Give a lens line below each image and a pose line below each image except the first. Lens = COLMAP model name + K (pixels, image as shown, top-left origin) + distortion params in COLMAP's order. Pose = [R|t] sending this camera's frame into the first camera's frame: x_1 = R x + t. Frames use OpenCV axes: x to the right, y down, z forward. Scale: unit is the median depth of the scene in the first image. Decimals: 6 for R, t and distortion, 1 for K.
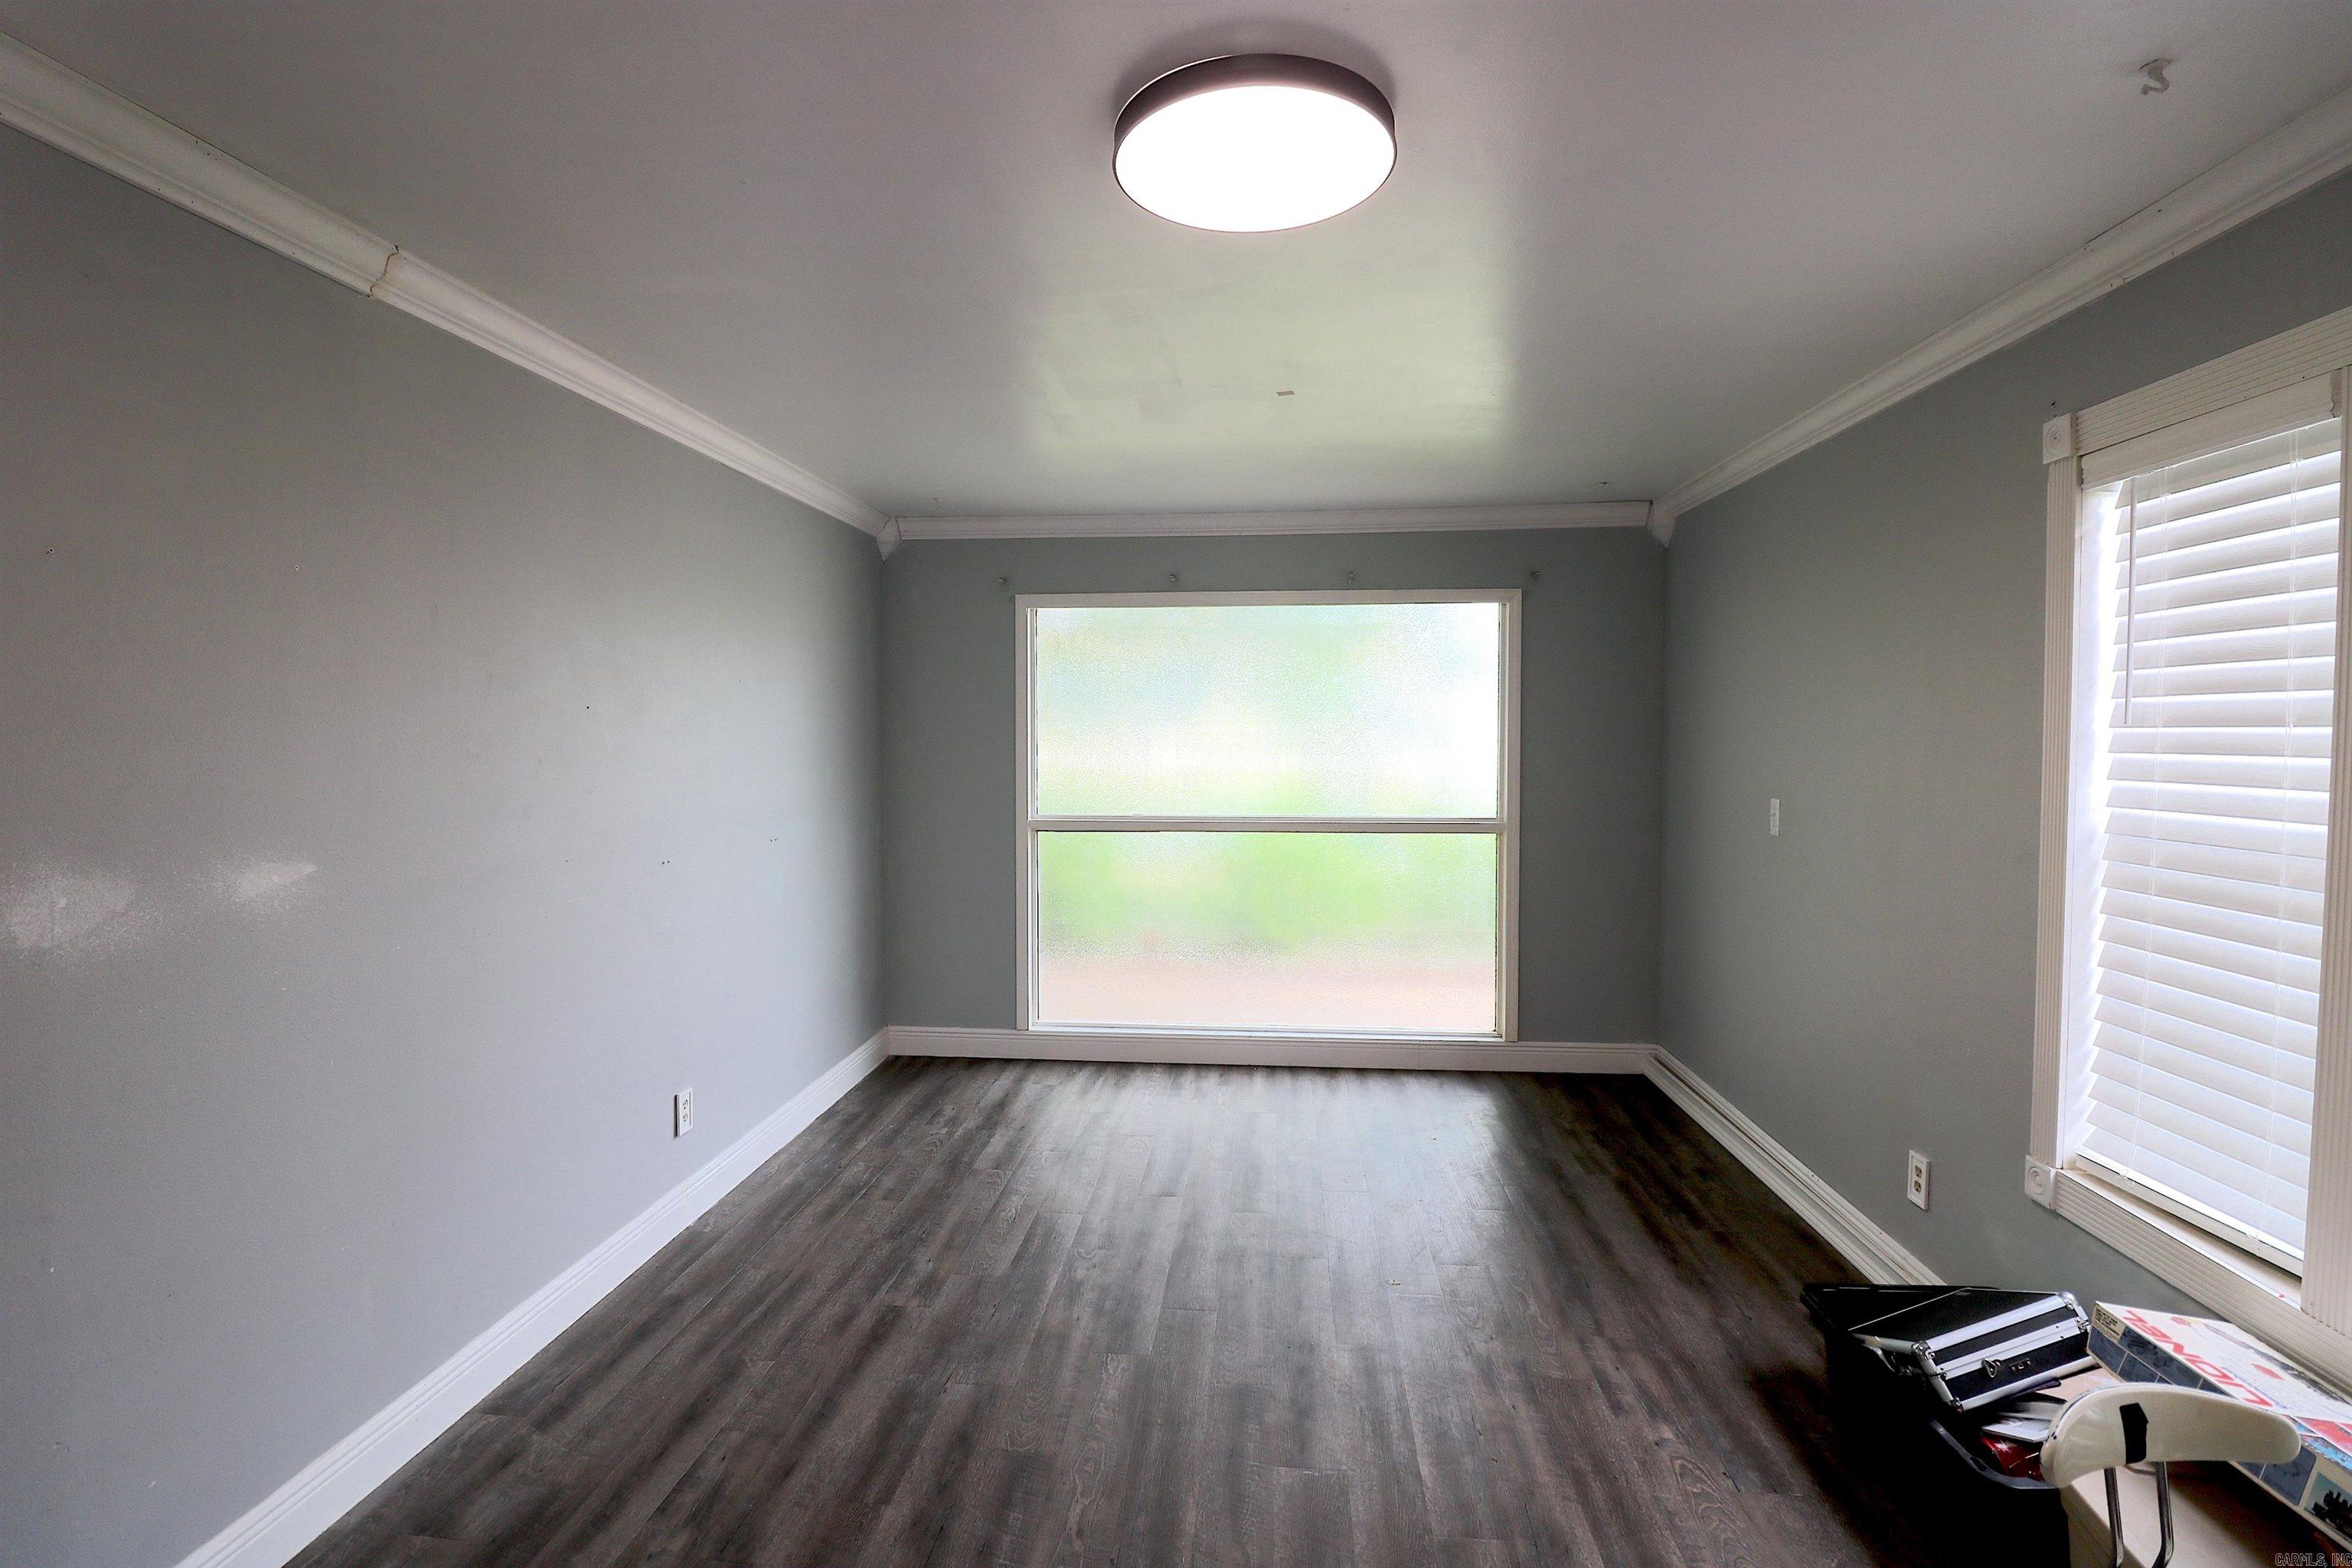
lens RADIAL K [[1090.8, 0, 1174.7], [0, 1090.8, 768.3], [0, 0, 1]] dist [-0.000393, -0.012831]
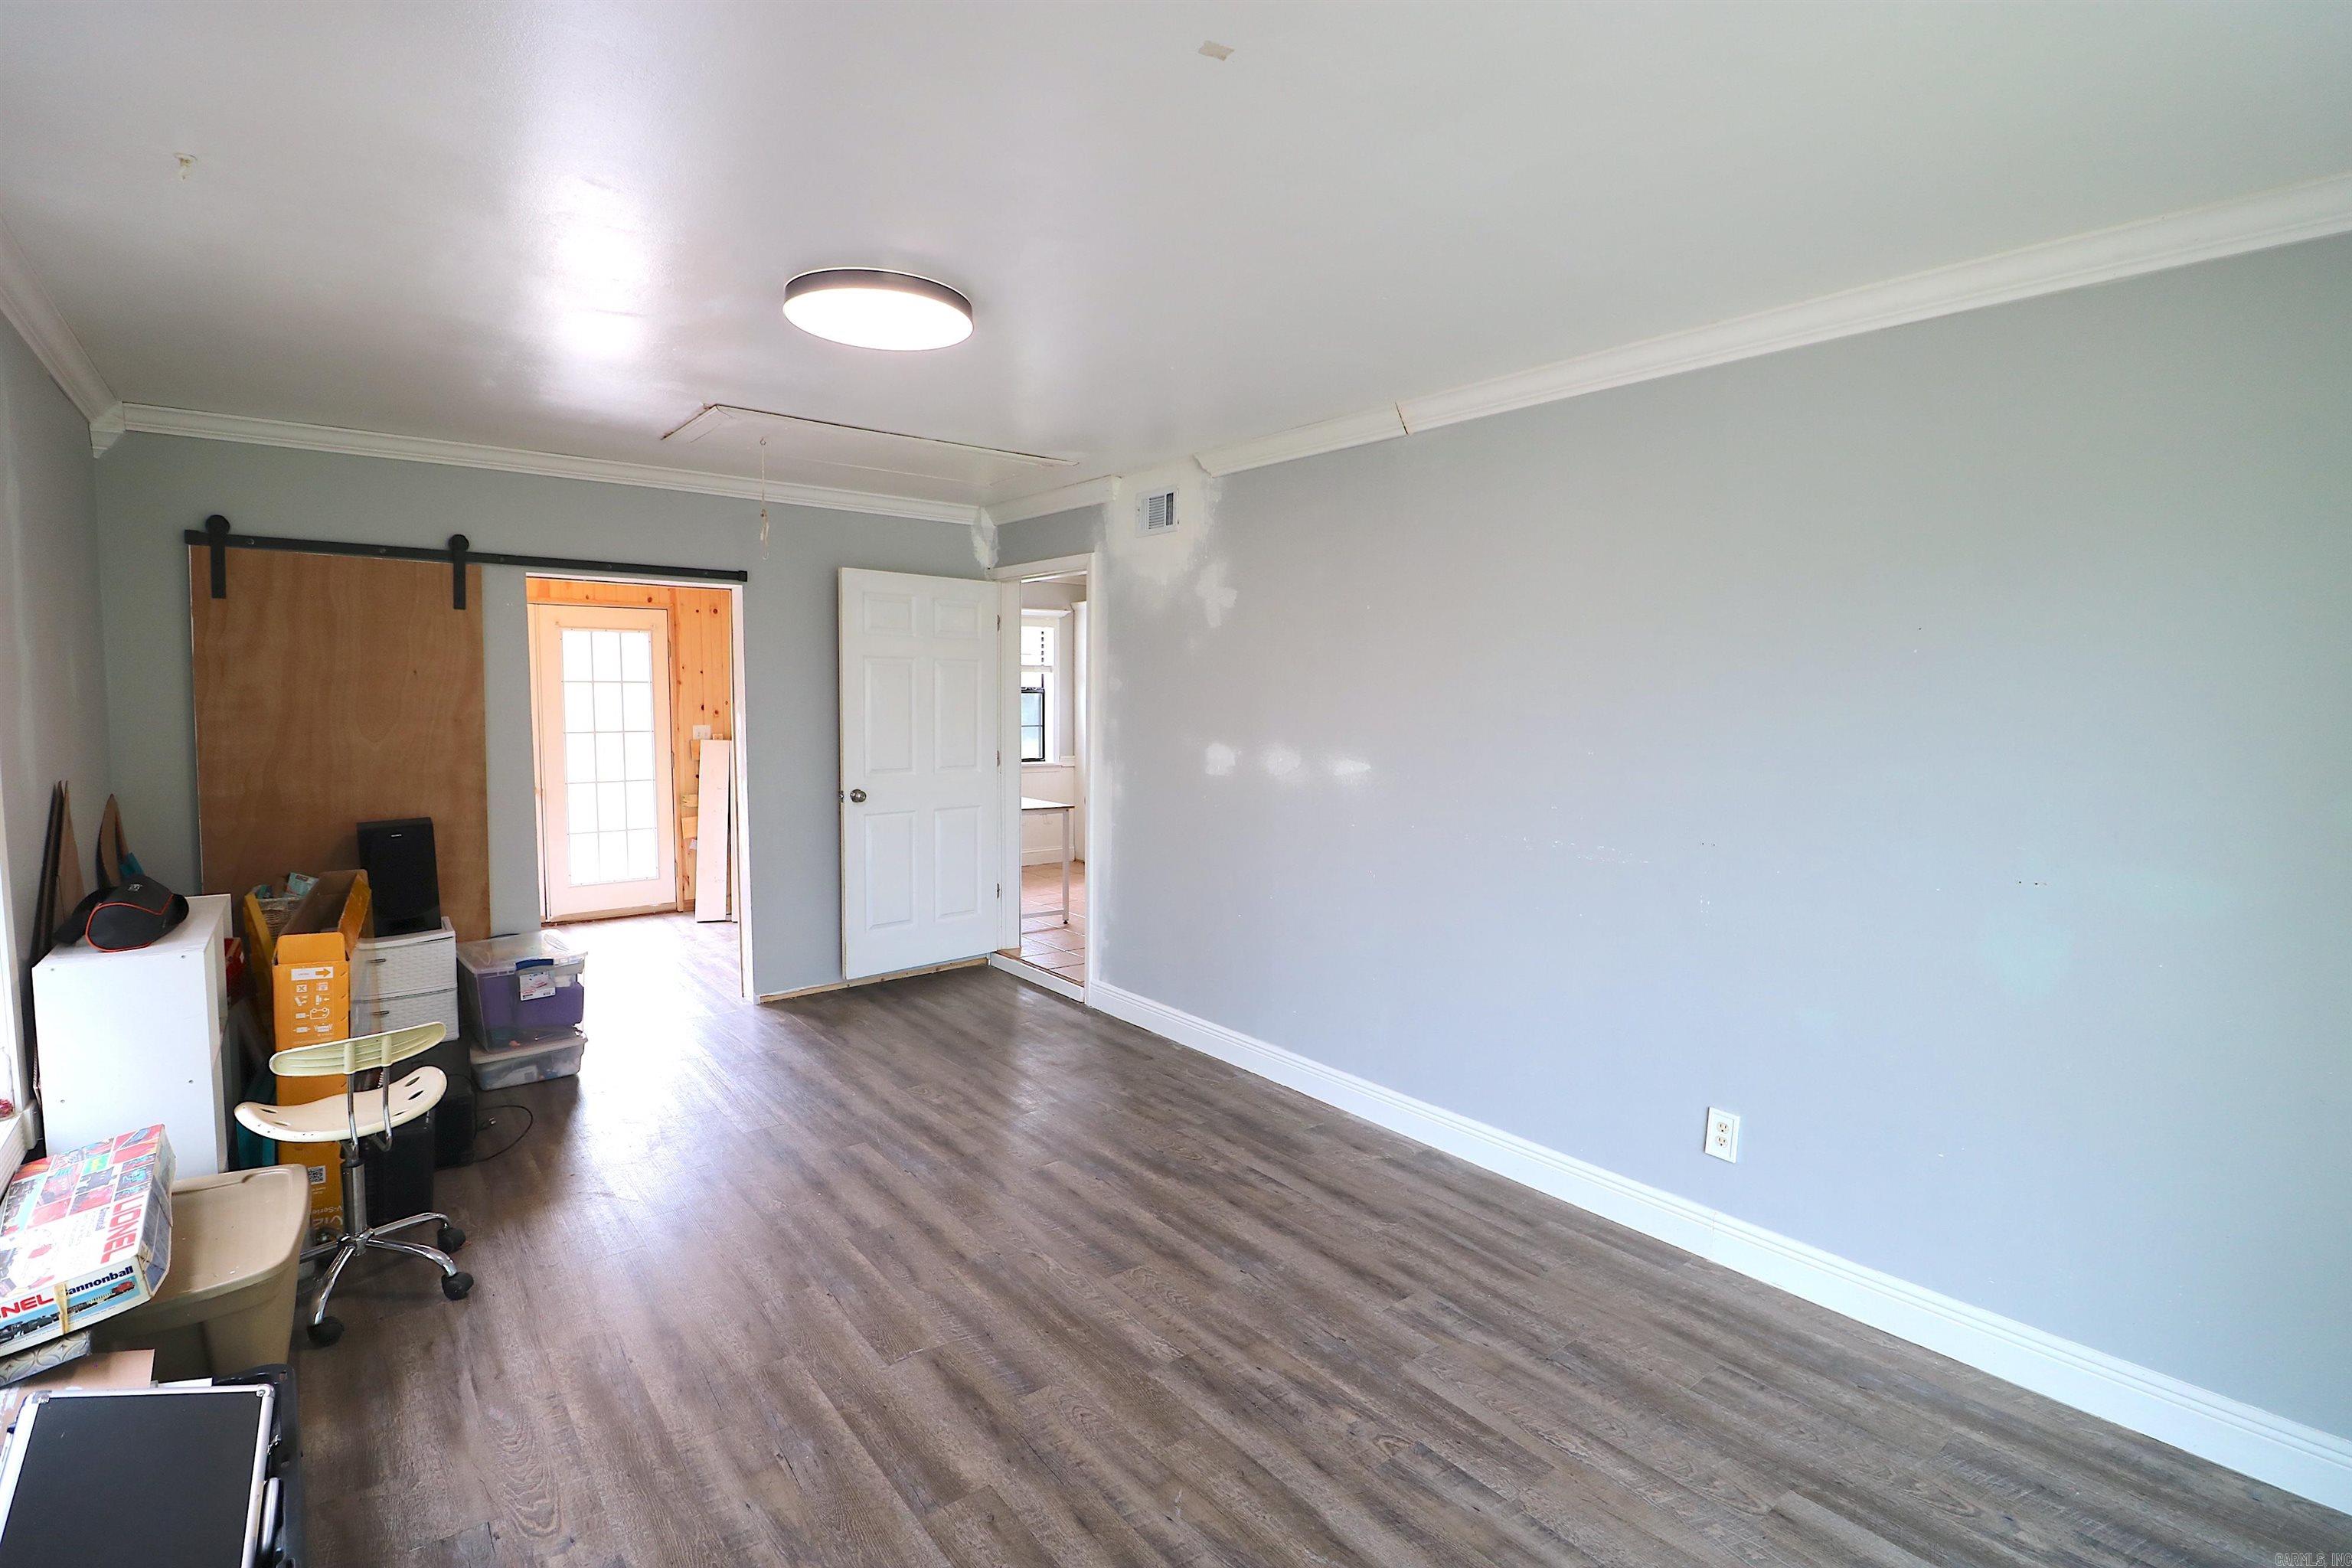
lens RADIAL K [[1090.8, 0, 1174.7], [0, 1090.8, 768.3], [0, 0, 1]] dist [-0.000393, -0.012831]
pose [[-0.718976, 0.042992, -0.693704, 0.544158], [-0.034735, 0.994615, 0.097640, -0.056137], [0.694167, 0.094296, -0.713611, 1.527627]]
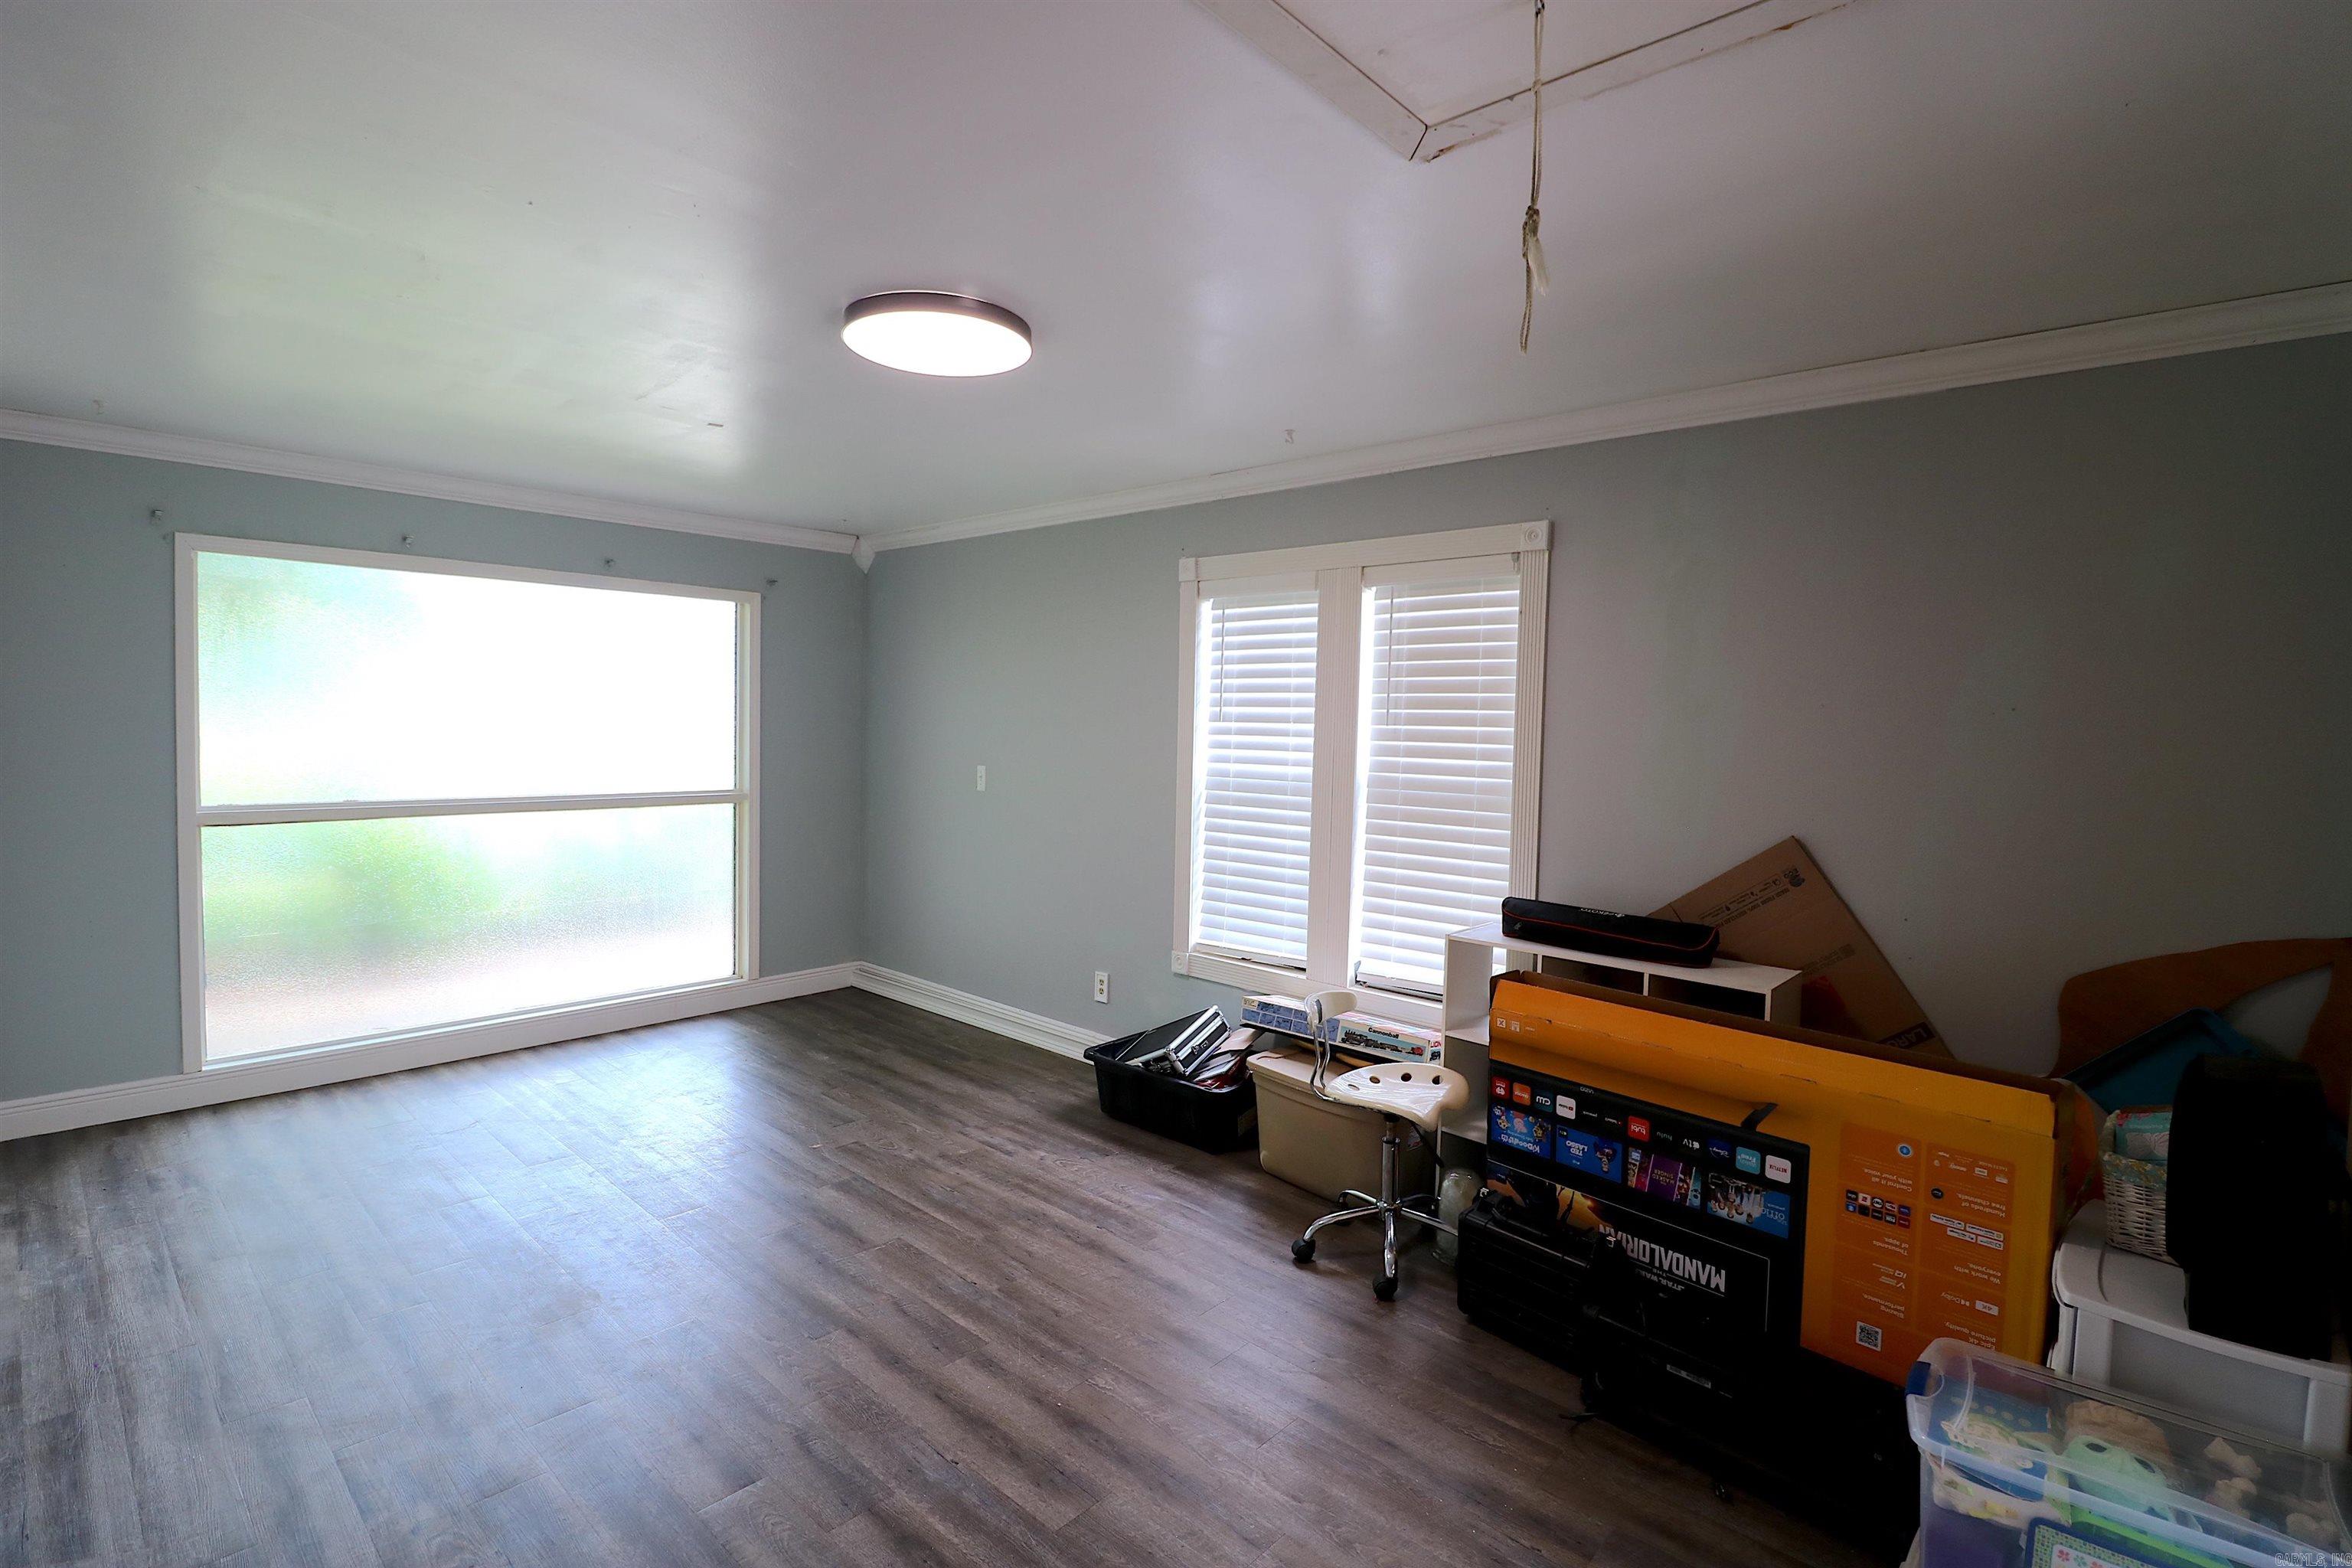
lens RADIAL K [[1090.8, 0, 1174.7], [0, 1090.8, 768.3], [0, 0, 1]] dist [-0.000393, -0.012831]
pose [[0.602957, -0.021078, 0.797495, -0.593108], [0.006279, 0.999745, 0.021676, 0.002573], [-0.797749, -0.008063, 0.602936, -0.112483]]
